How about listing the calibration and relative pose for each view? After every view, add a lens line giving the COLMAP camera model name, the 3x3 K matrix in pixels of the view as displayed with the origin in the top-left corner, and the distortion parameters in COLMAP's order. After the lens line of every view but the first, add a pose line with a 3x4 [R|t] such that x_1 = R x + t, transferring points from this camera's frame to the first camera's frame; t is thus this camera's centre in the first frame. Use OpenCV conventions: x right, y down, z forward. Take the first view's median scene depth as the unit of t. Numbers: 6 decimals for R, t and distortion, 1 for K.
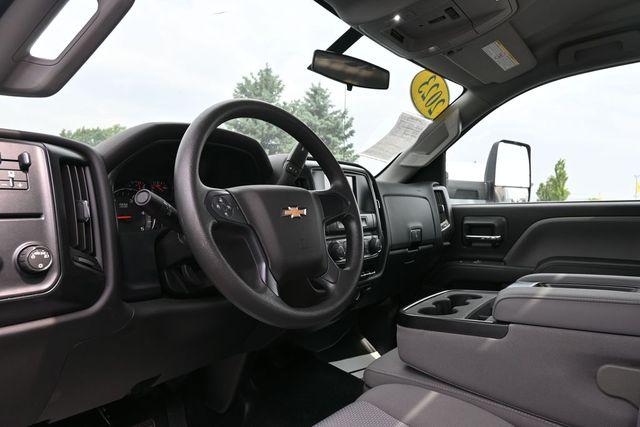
lens RADIAL K [[434.8, 0, 320.0], [0, 434.8, 213.5], [0, 0, 1]] dist [-0.003159, -0.000448]
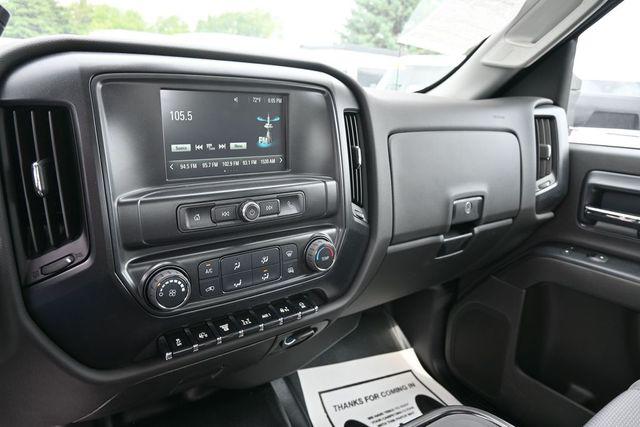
lens RADIAL K [[434.8, 0, 320.0], [0, 434.8, 213.5], [0, 0, 1]] dist [-0.003159, -0.000448]
pose [[0.953874, 0.120783, -0.274839, 0.172356], [-0.050678, 0.967140, 0.249142, -0.056511], [0.295900, -0.223722, 0.928650, 0.410923]]
